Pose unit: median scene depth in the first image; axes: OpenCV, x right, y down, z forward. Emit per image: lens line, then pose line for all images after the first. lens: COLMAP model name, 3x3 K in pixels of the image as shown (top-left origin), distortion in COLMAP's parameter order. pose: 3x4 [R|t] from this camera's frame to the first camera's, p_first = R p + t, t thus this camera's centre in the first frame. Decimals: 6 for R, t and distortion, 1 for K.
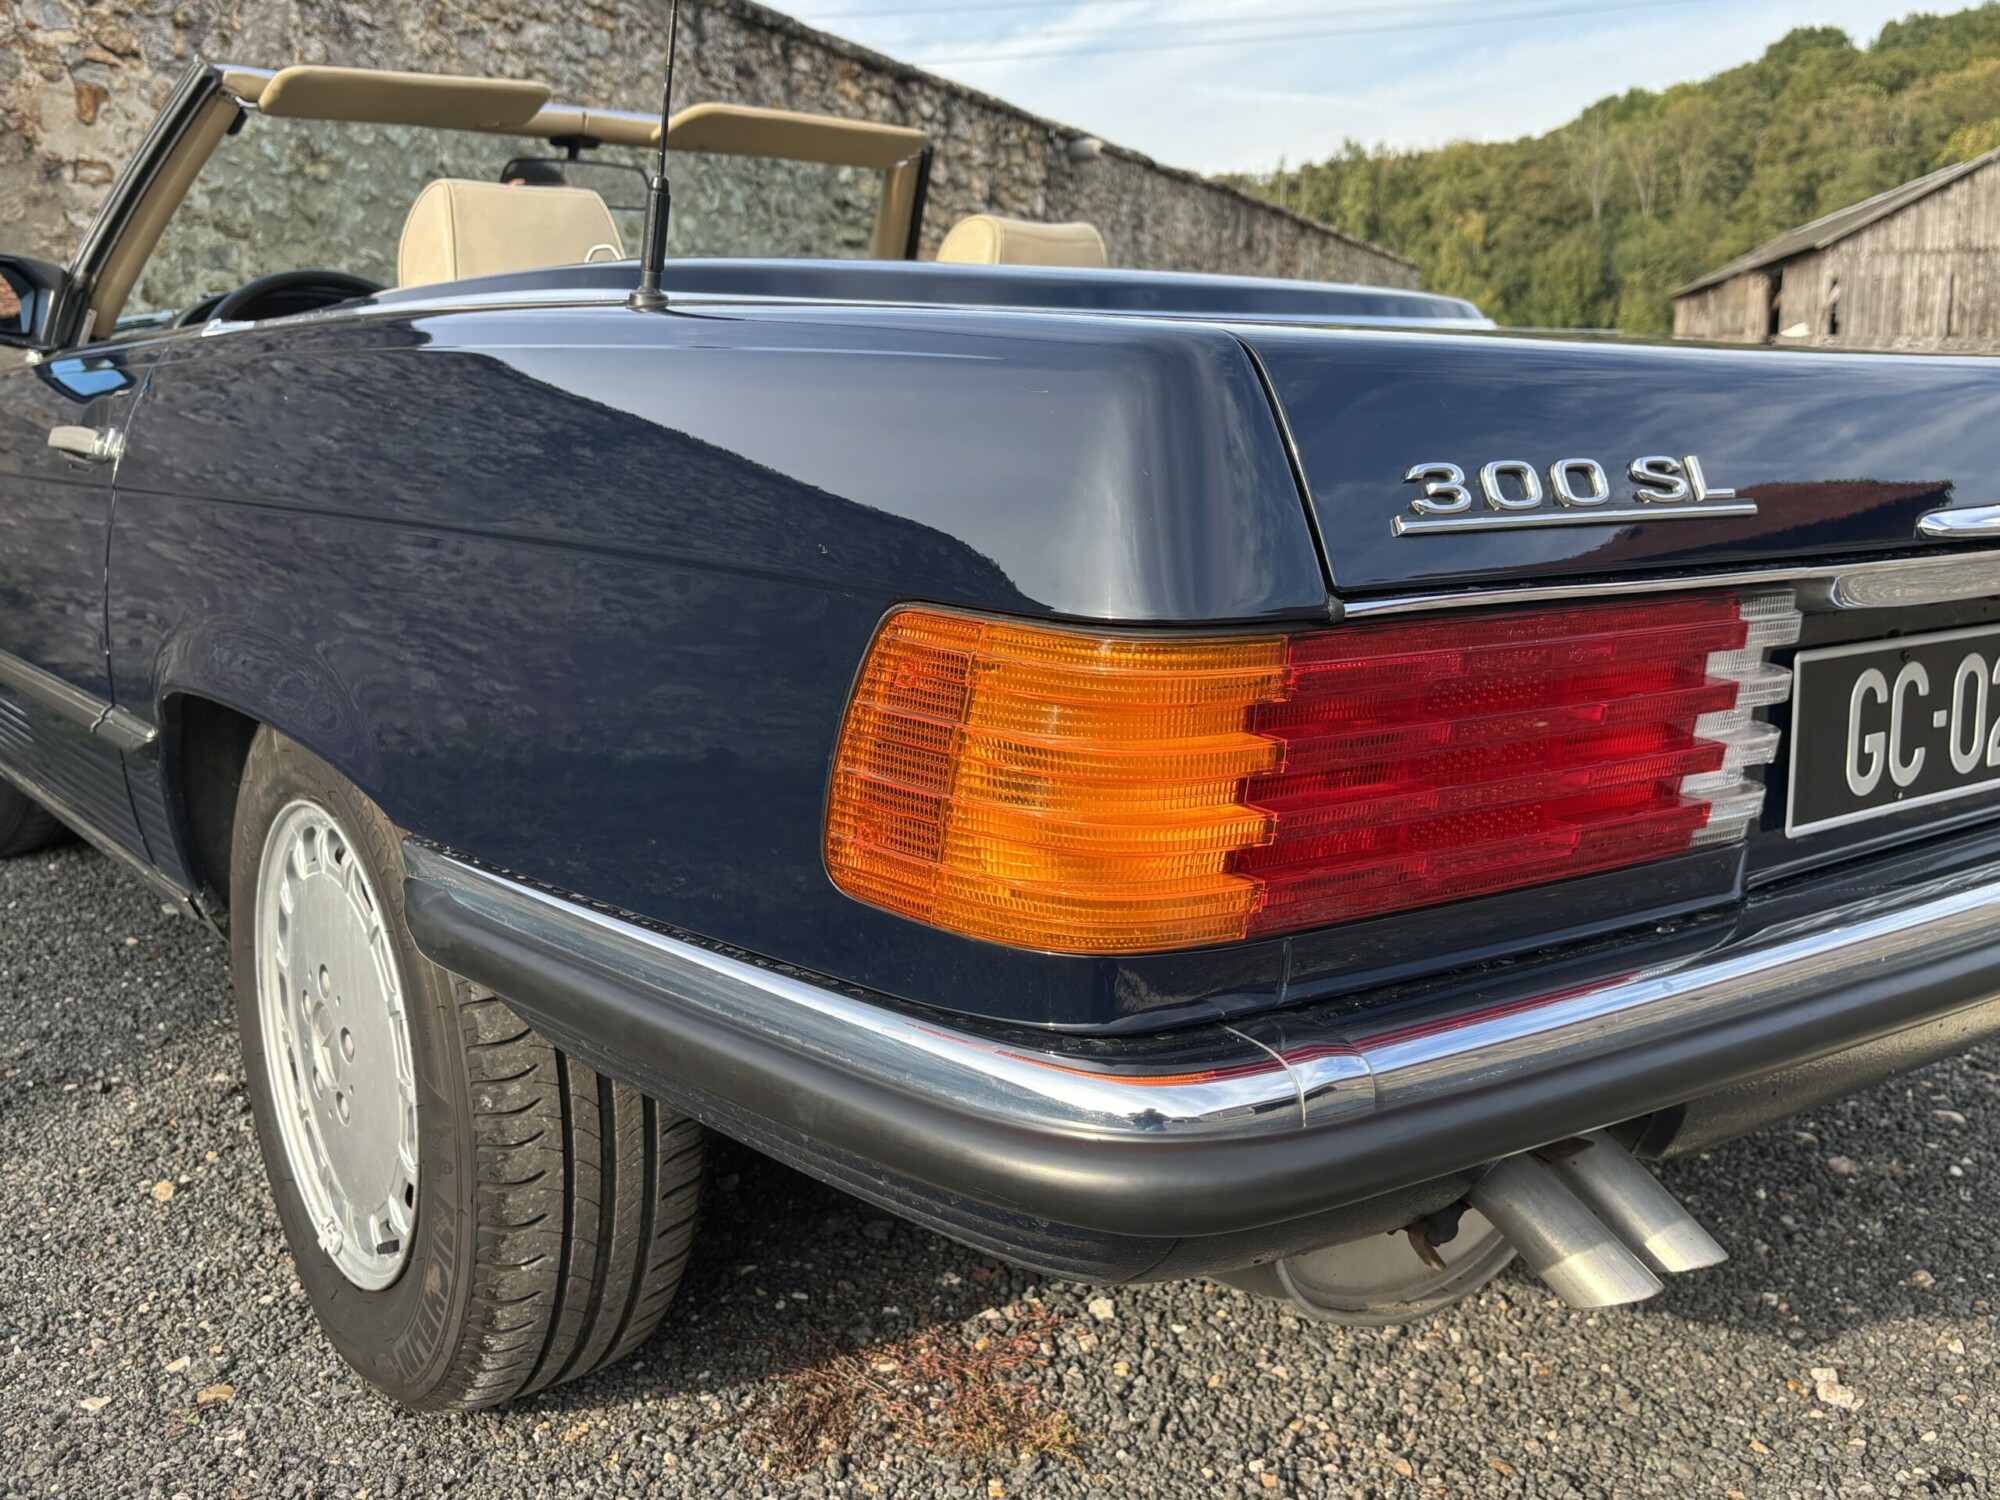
lens RADIAL K [[1862.8, 0, 991.7], [0, 1862.8, 748.9], [0, 0, 1]] dist [0.001557, 0.040184]
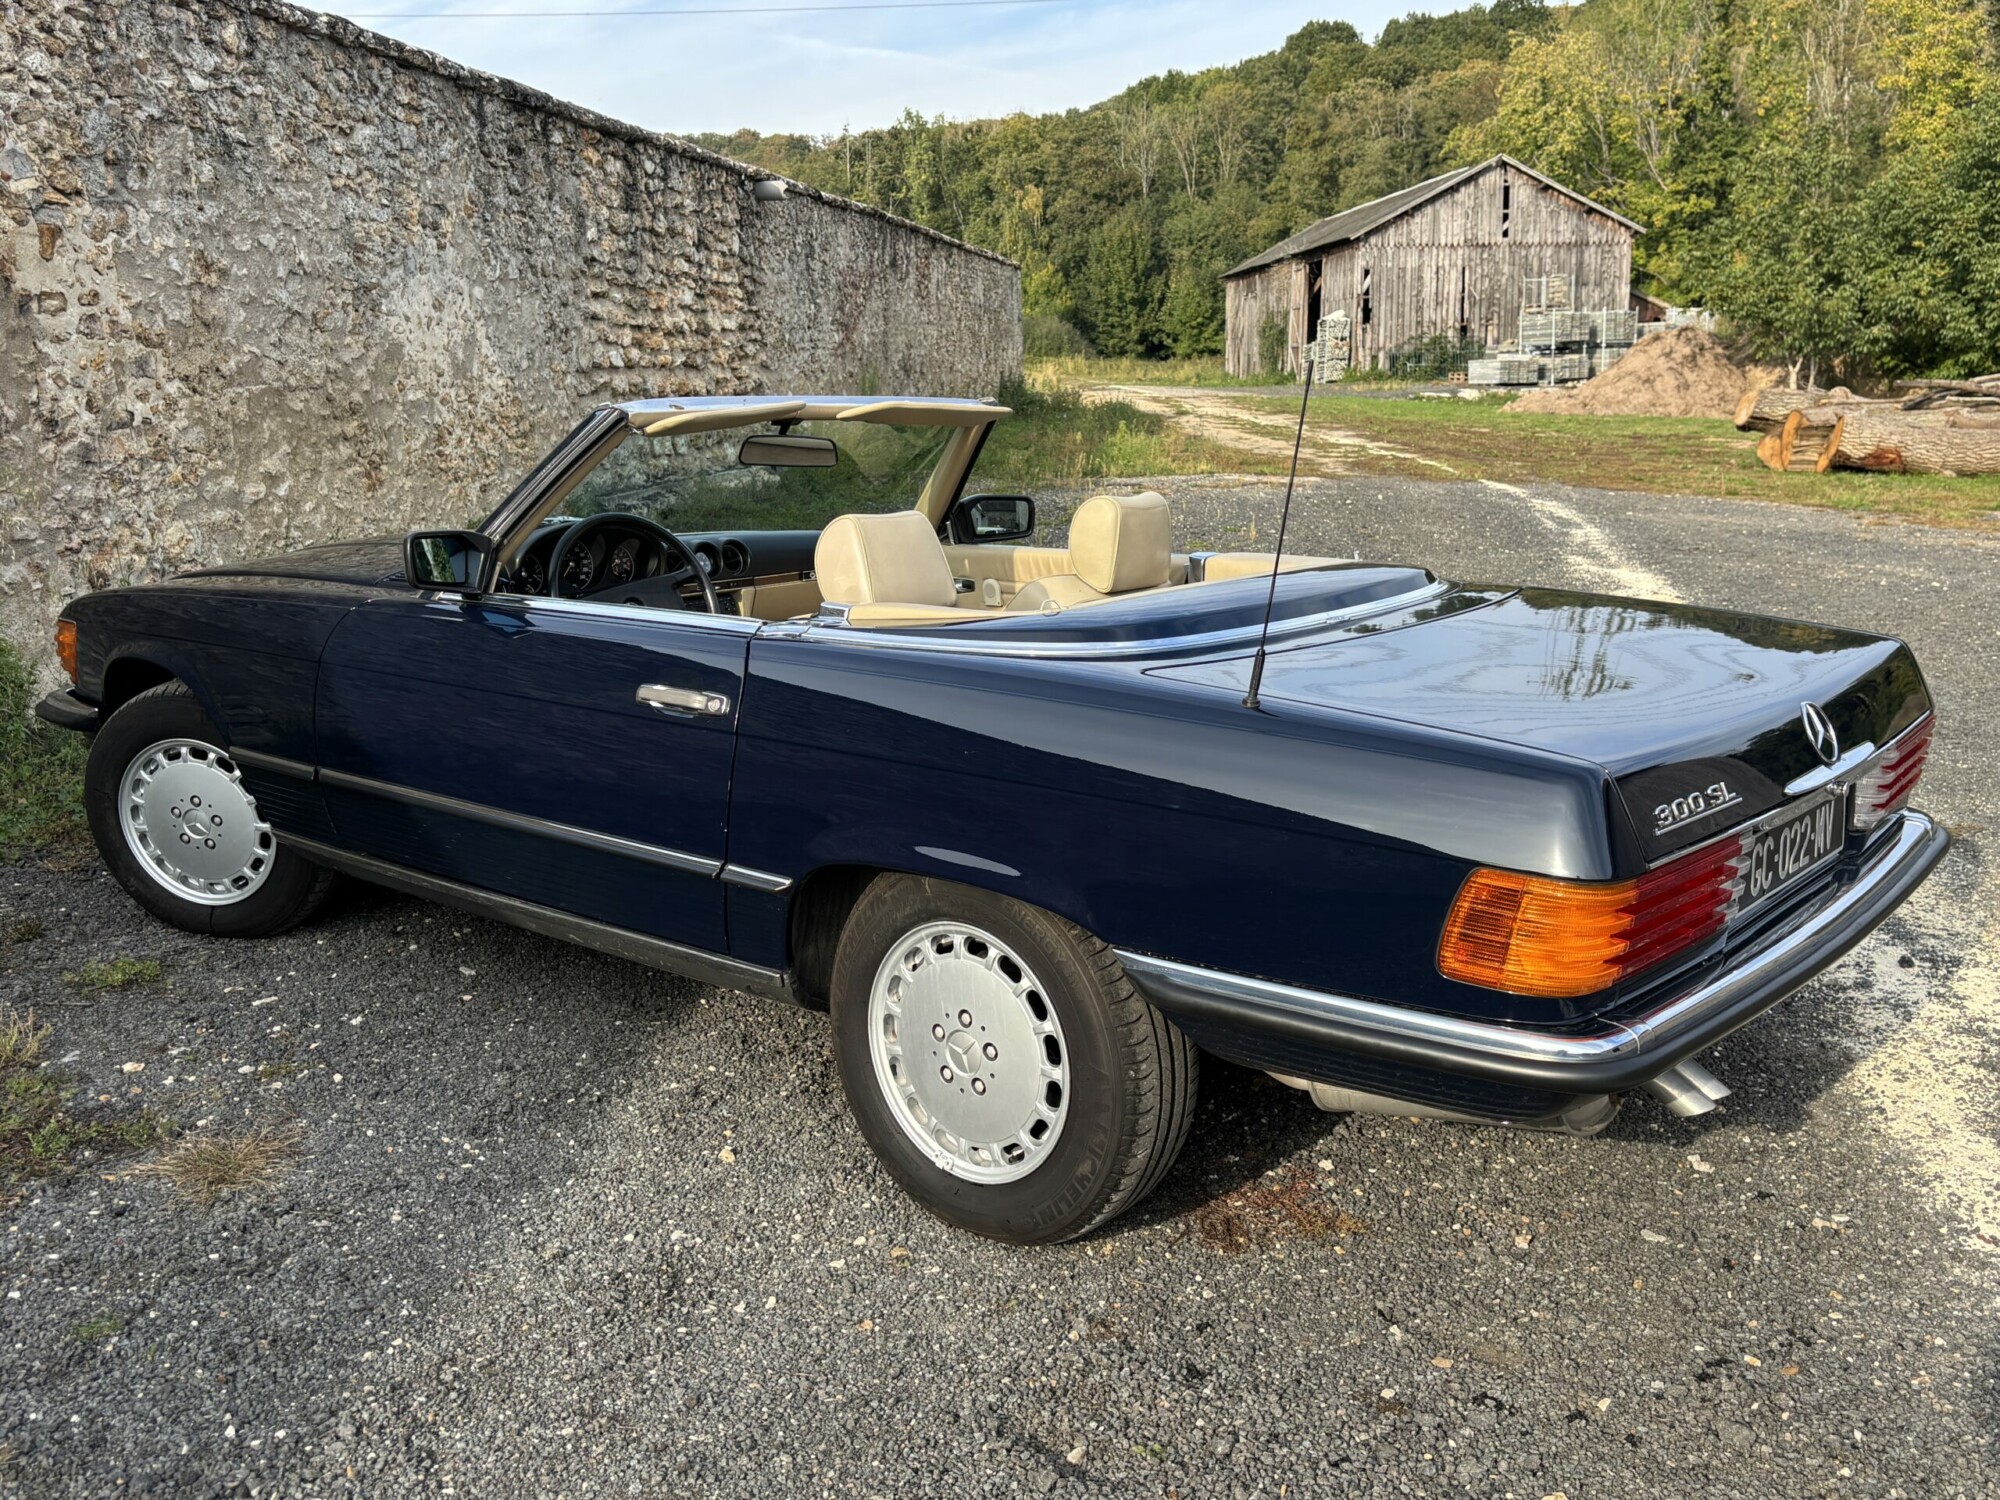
lens RADIAL K [[1850.0, 0, 1005.5], [0, 1850.0, 739.4], [0, 0, 1]] dist [-0.009316, 0.108282]
pose [[0.972739, -0.041717, 0.228119, -0.105607], [0.037956, 0.999062, 0.020852, -0.027711], [-0.228775, -0.011625, 0.973410, -0.114279]]
